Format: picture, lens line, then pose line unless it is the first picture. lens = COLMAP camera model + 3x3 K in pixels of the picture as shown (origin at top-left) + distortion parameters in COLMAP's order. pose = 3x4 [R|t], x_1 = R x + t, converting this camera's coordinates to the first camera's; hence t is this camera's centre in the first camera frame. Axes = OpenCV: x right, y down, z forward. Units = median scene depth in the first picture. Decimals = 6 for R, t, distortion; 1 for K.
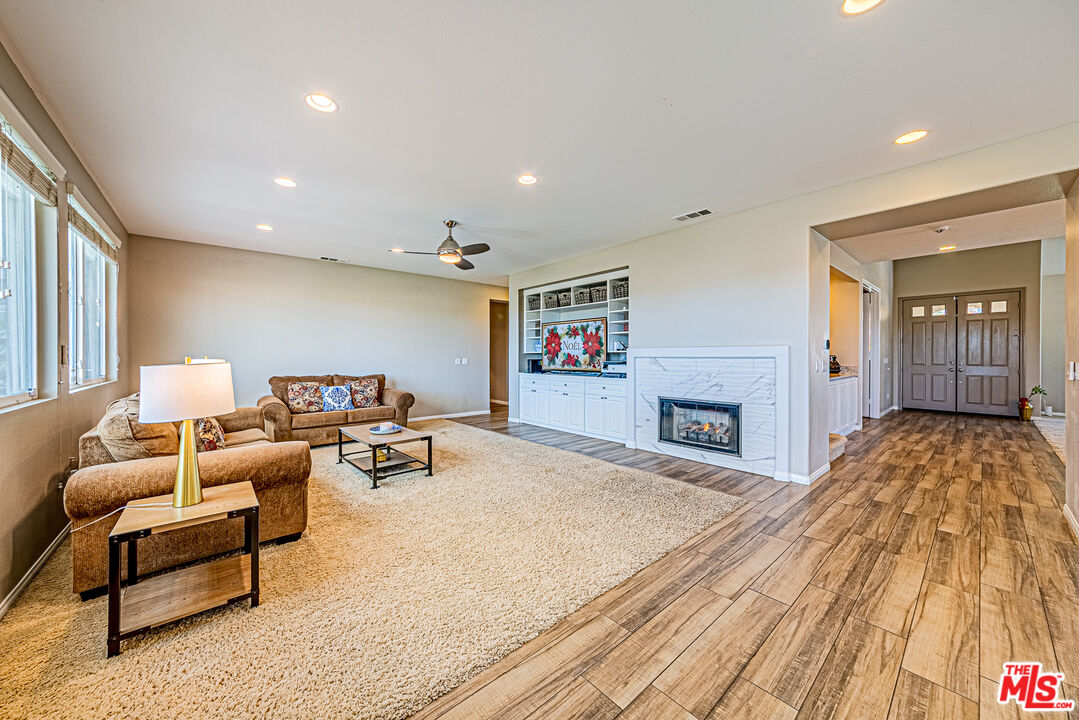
lens RADIAL K [[386.5, 0, 541.3], [0, 386.5, 355.8], [0, 0, 1]] dist [-0.004342, 0.002561]
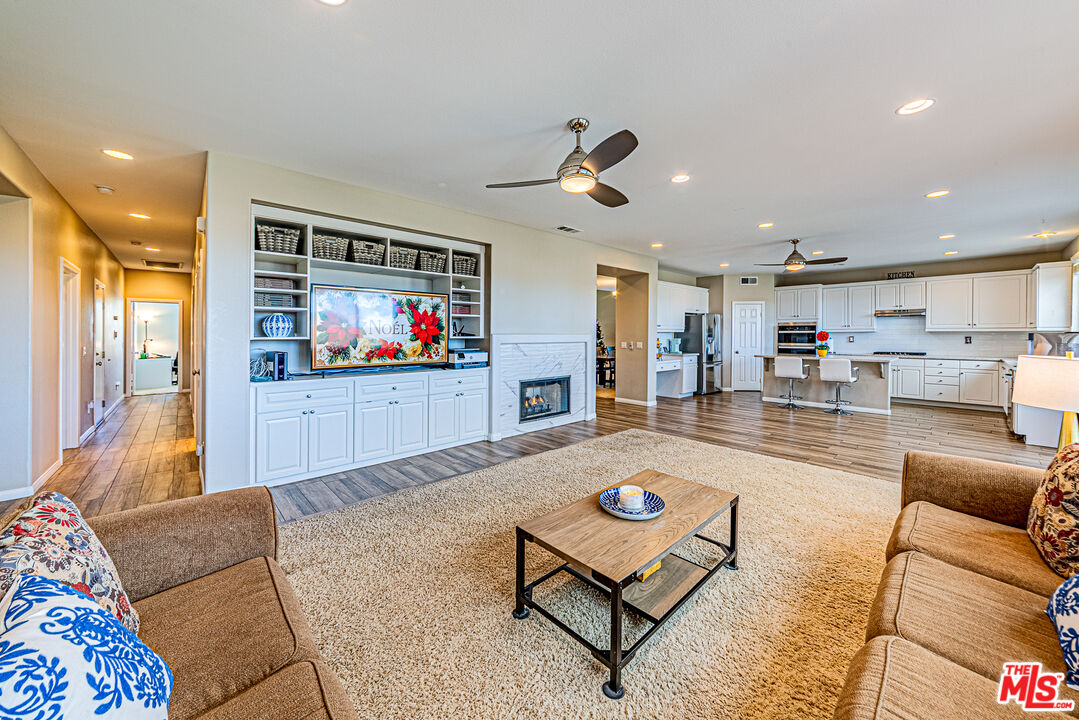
lens RADIAL K [[386.5, 0, 550.8], [0, 386.5, 340.7], [0, 0, 1]] dist [-0.004342, 0.002561]
pose [[-0.028321, -0.014308, 0.999496, -0.624109], [0.000790, 0.999897, 0.014337, -0.014765], [-0.999599, 0.001196, -0.028307, 0.793938]]
